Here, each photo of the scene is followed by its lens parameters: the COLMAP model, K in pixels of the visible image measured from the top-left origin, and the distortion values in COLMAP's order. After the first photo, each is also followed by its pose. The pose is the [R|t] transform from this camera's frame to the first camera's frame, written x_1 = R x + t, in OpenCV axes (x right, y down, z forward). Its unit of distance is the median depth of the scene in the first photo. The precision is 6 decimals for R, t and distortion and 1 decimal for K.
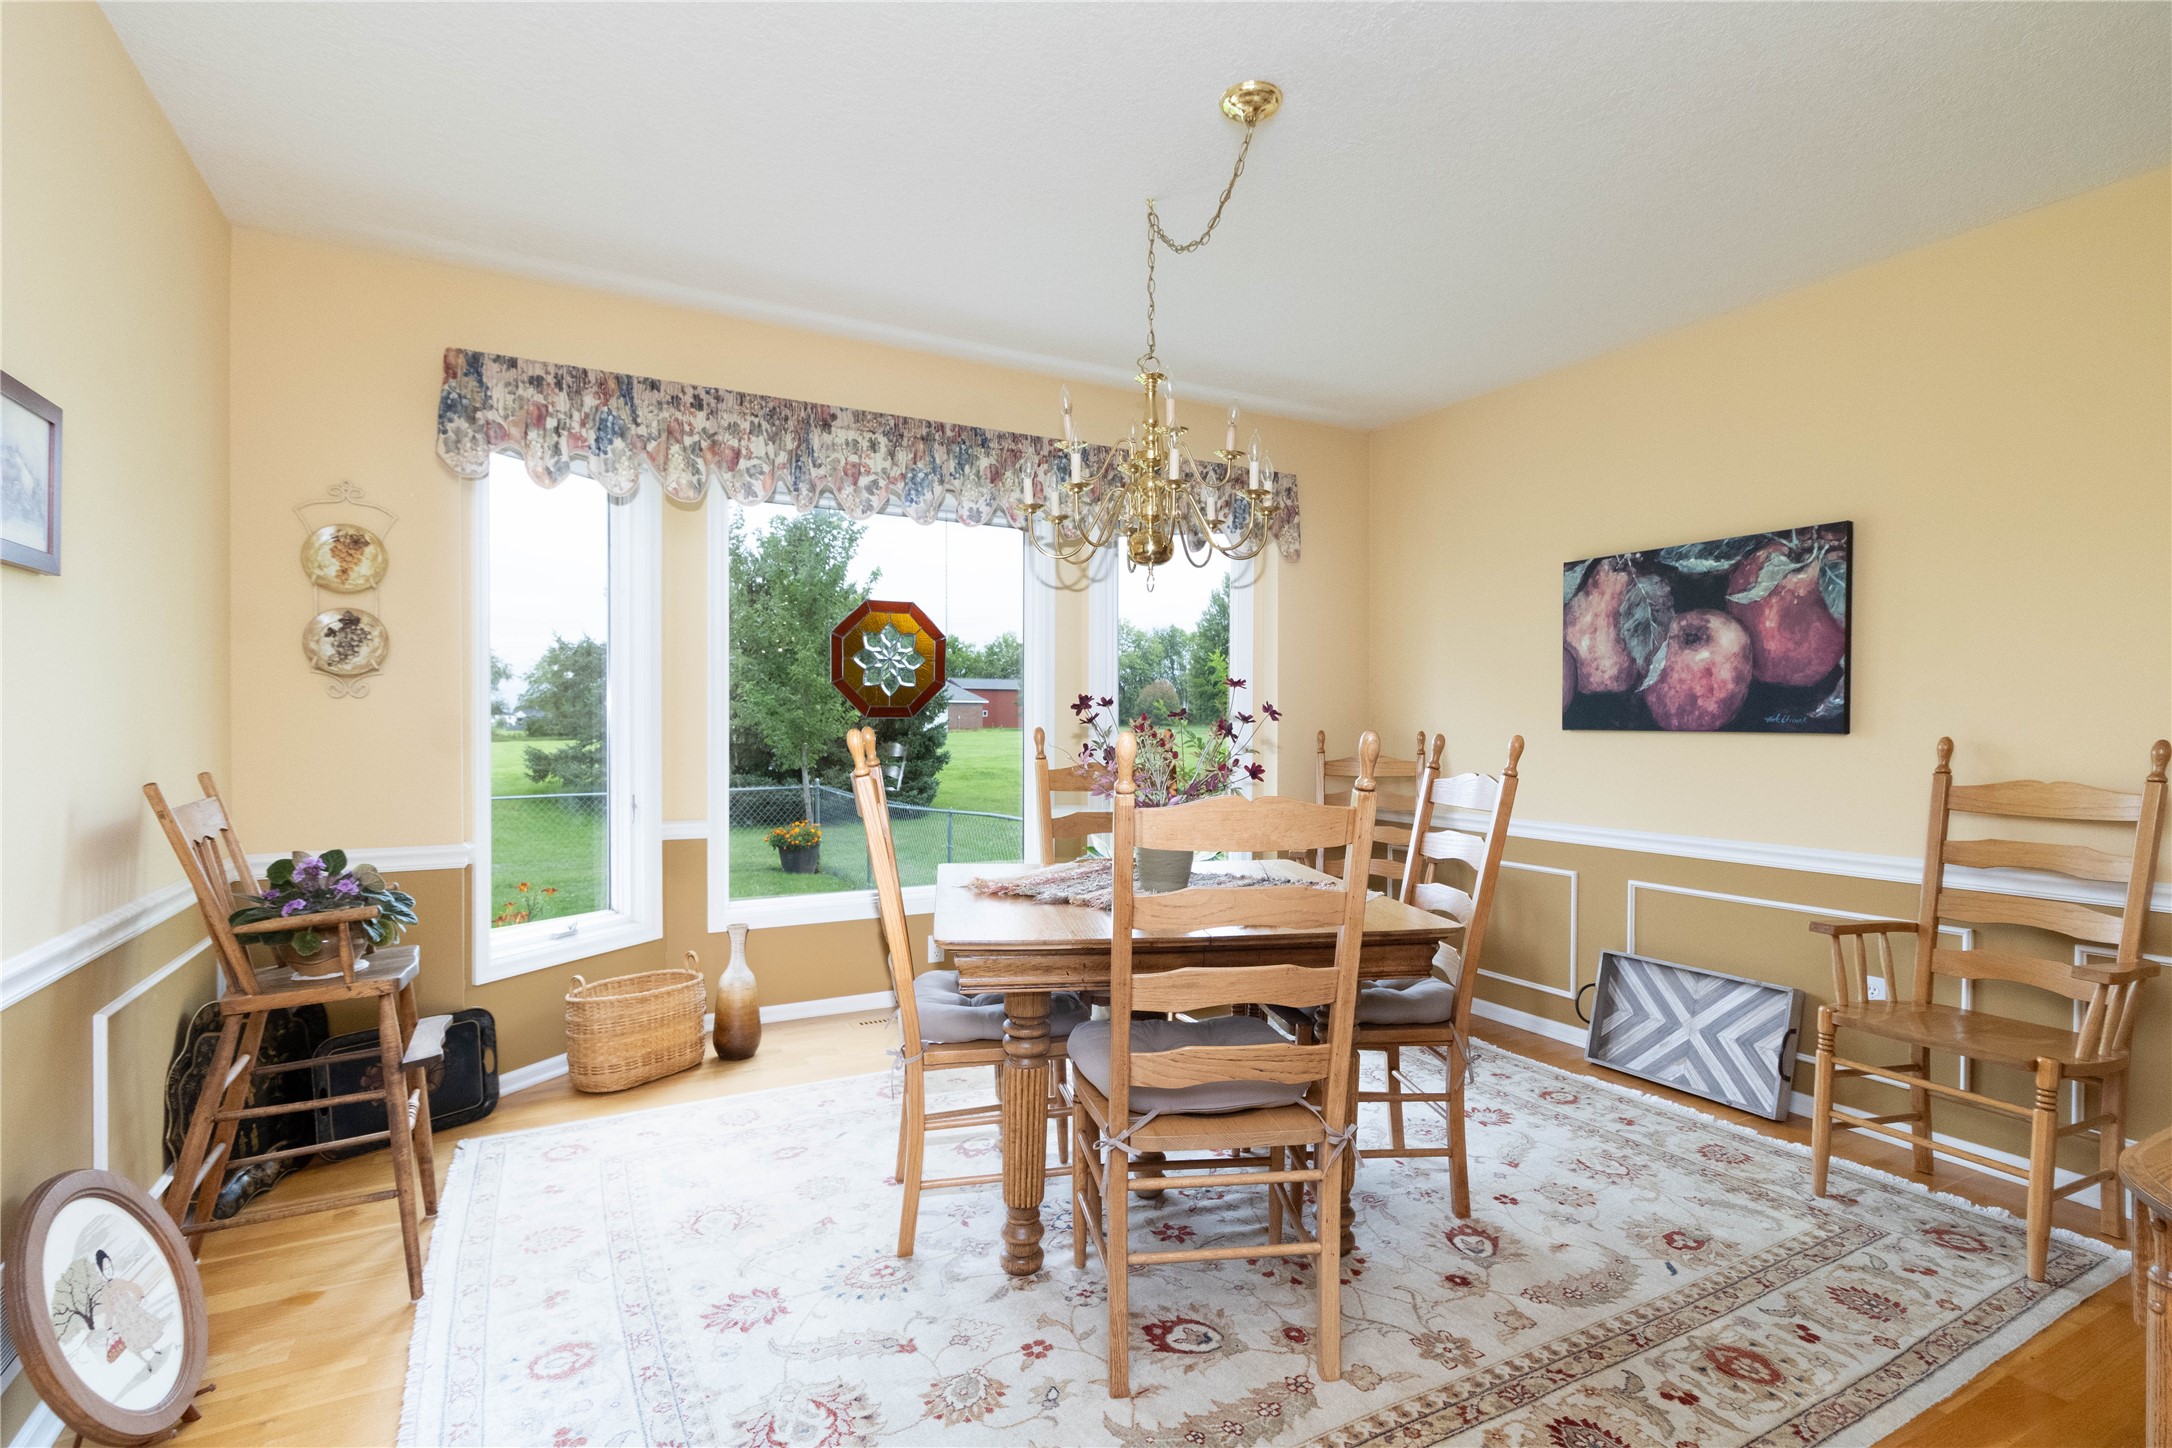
lens RADIAL K [[1031.9, 0, 1081.4], [0, 1031.9, 727.6], [0, 0, 1]] dist [0.004433, 0.000228]
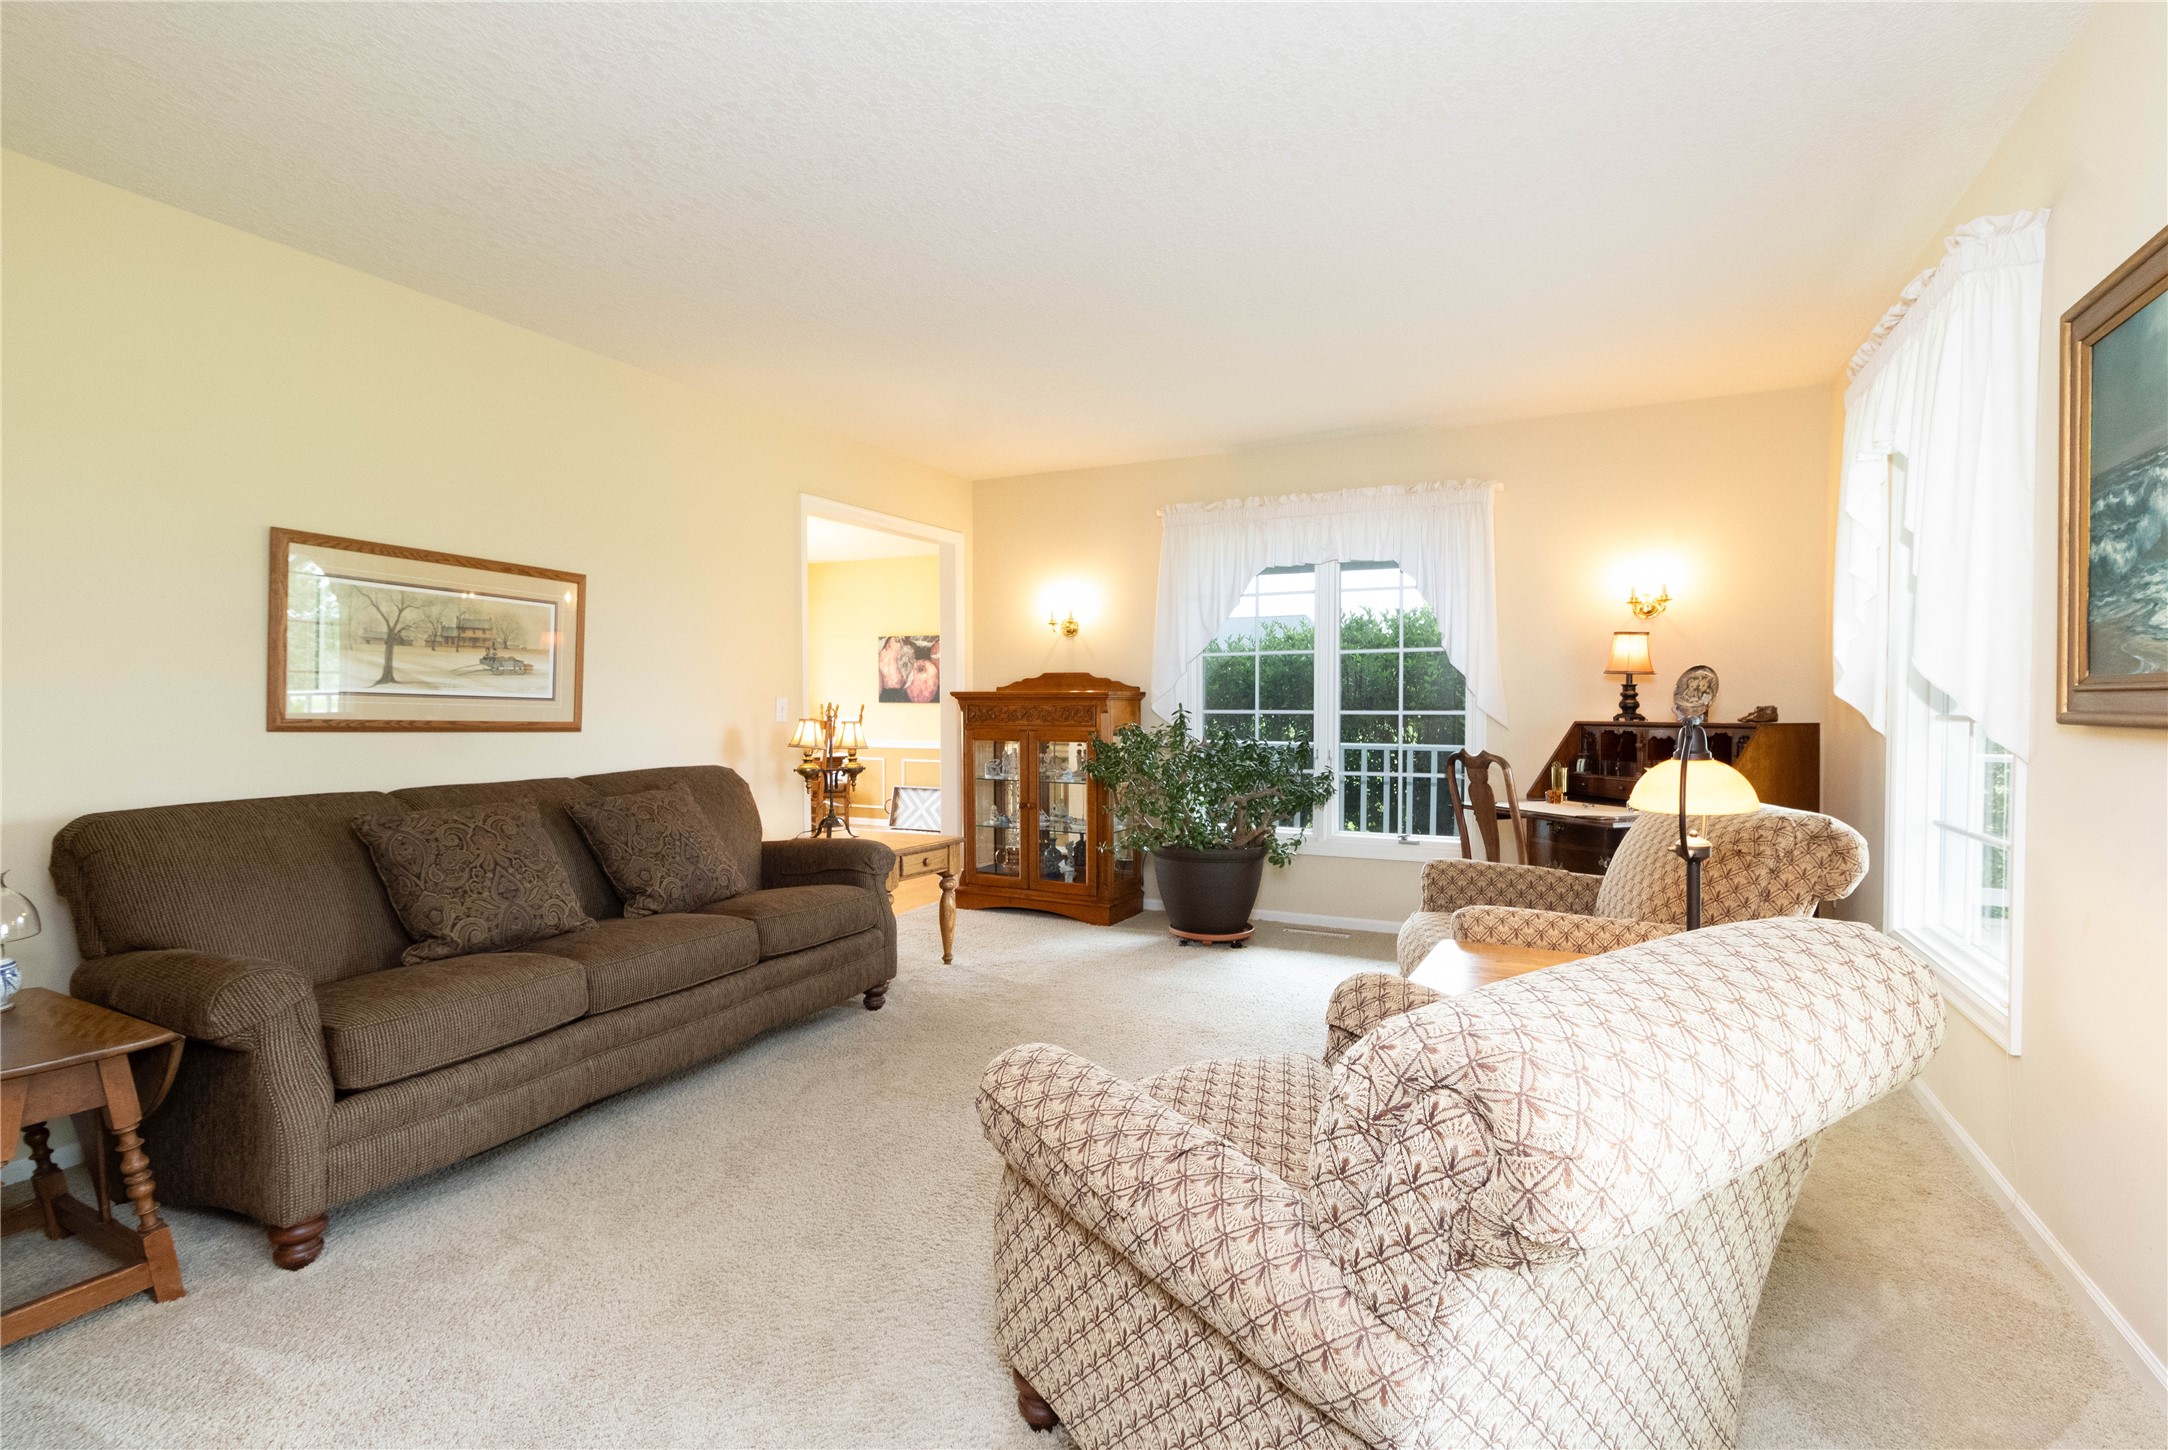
lens RADIAL K [[1030.0, 0, 1074.3], [0, 1030.0, 714.6], [0, 0, 1]] dist [0.004433, 0.000228]
pose [[0.814887, -0.020666, 0.579251, -0.655872], [0.012517, 0.999759, 0.018059, -0.010064], [-0.579484, -0.007465, 0.814949, -1.445026]]
